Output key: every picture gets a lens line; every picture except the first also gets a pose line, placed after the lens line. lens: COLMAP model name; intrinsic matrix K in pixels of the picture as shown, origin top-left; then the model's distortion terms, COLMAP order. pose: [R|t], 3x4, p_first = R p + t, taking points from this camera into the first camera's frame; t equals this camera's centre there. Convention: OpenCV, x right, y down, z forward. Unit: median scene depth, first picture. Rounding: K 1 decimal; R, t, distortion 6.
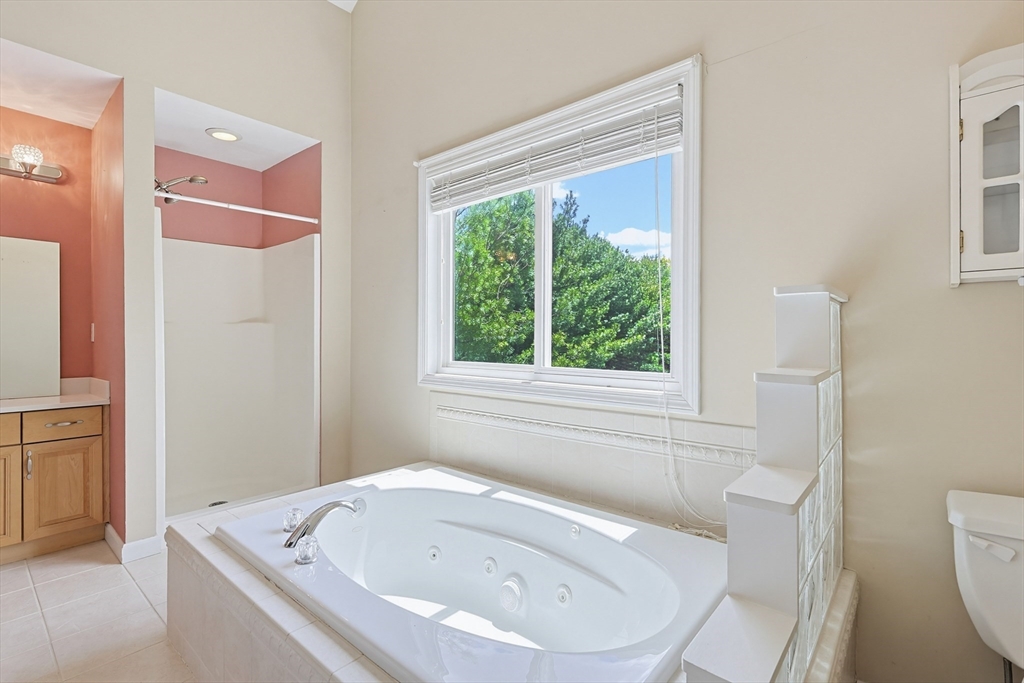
lens RADIAL K [[473.3, 0, 516.2], [0, 473.3, 341.6], [0, 0, 1]] dist [0.002436, -0.000034]
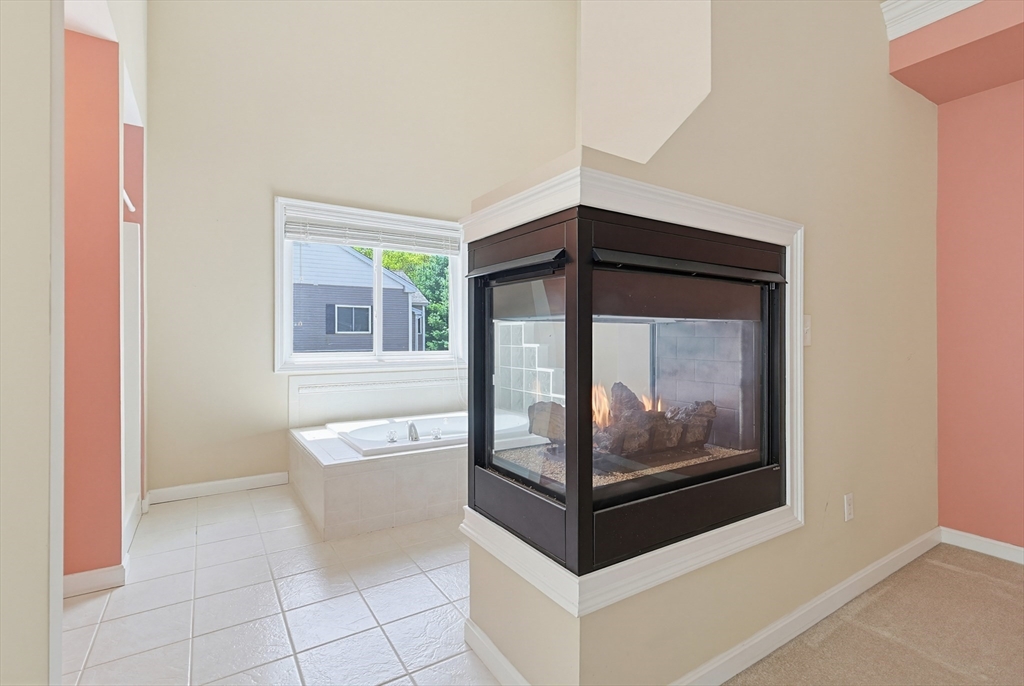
lens RADIAL K [[473.3, 0, 516.2], [0, 473.3, 343.1], [0, 0, 1]] dist [0.002436, -0.000034]
pose [[0.288437, -0.014081, 0.957395, -1.608662], [0.009720, 0.999883, 0.011777, 0.004359], [-0.957450, 0.005909, 0.288540, 0.017694]]
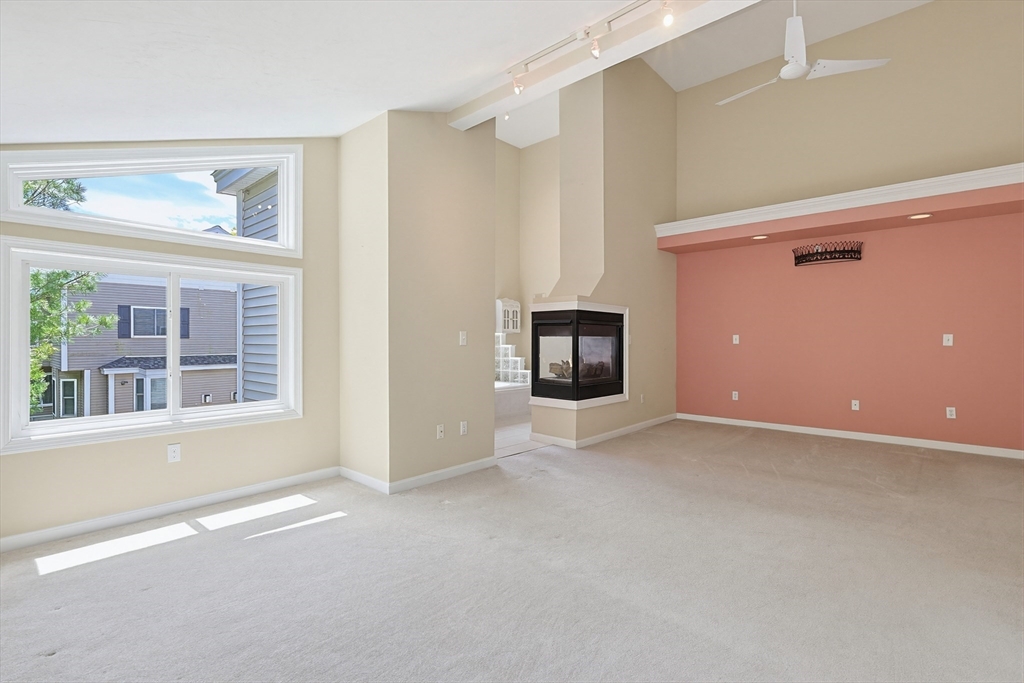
lens RADIAL K [[473.3, 0, 516.2], [0, 473.3, 341.6], [0, 0, 1]] dist [0.002436, -0.000034]
pose [[0.018776, -0.002693, 0.999820, -3.419229], [0.003708, 0.999990, 0.002624, -0.003870], [-0.999817, 0.003658, 0.018785, 0.372702]]
